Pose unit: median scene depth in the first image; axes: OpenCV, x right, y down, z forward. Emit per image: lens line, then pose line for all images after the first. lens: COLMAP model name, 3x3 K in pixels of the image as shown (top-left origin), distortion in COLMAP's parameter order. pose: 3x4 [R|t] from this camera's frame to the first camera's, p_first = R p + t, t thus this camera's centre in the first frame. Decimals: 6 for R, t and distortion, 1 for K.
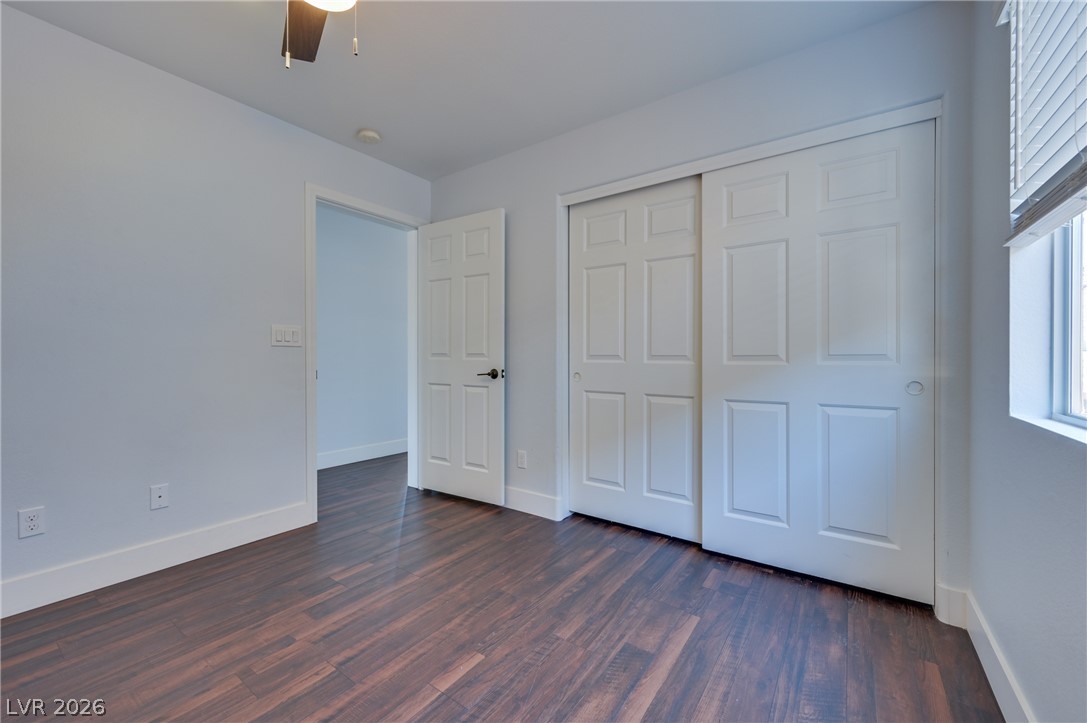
lens RADIAL K [[439.2, 0, 549.3], [0, 439.2, 362.8], [0, 0, 1]] dist [-0.001705, 0.001321]
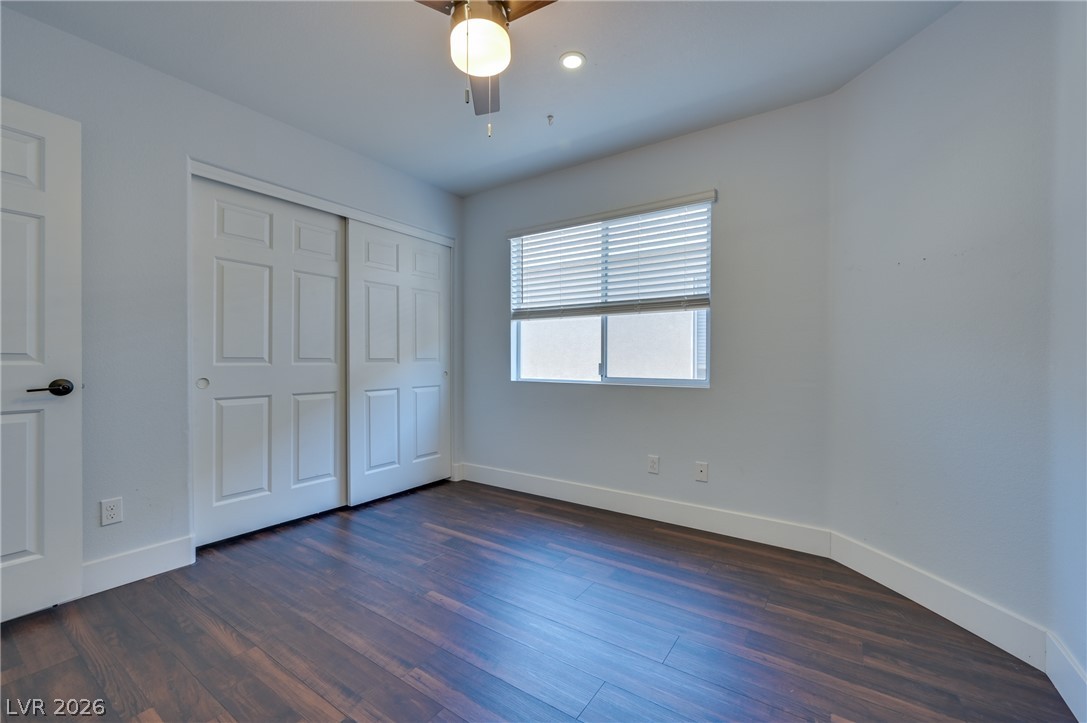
lens RADIAL K [[439.2, 0, 539.1], [0, 439.2, 361.0], [0, 0, 1]] dist [-0.001705, 0.001321]
pose [[-0.012579, -0.006285, 0.999901, -1.054891], [0.006608, 0.999958, 0.006368, -0.015395], [-0.999899, 0.006688, -0.012537, 0.502094]]
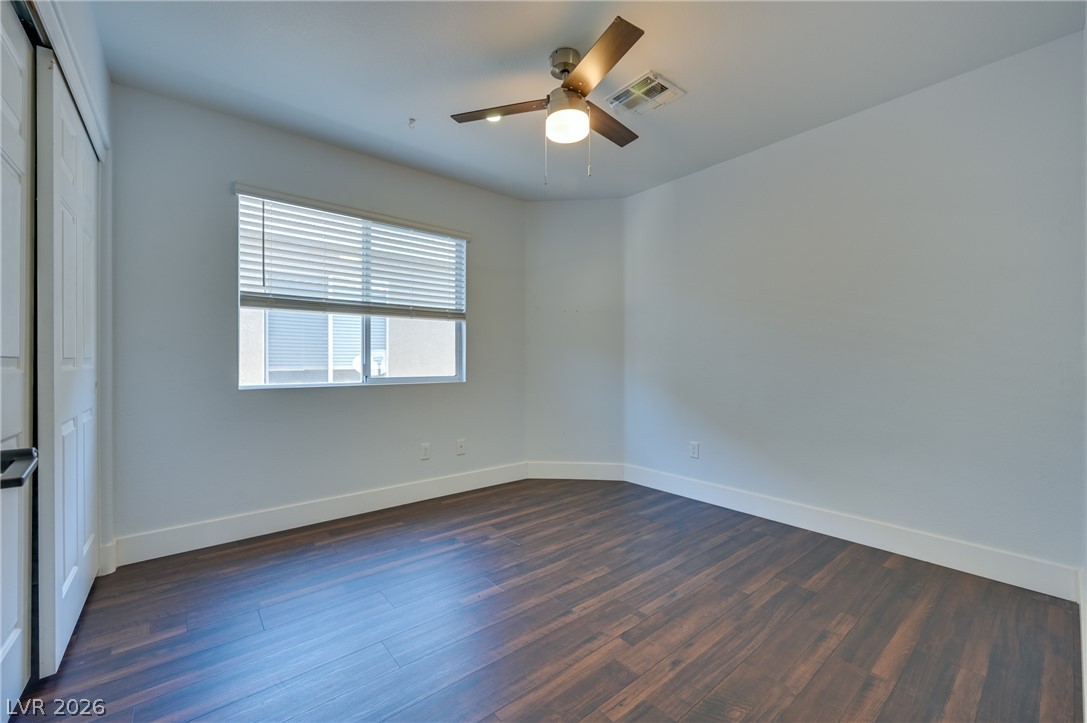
lens RADIAL K [[439.2, 0, 558.3], [0, 439.2, 359.9], [0, 0, 1]] dist [-0.001705, 0.001321]
pose [[-0.969920, 0.001399, 0.243419, -0.527839], [0.002285, 0.999992, 0.003359, -0.014332], [-0.243412, 0.003814, -0.969916, 1.555523]]
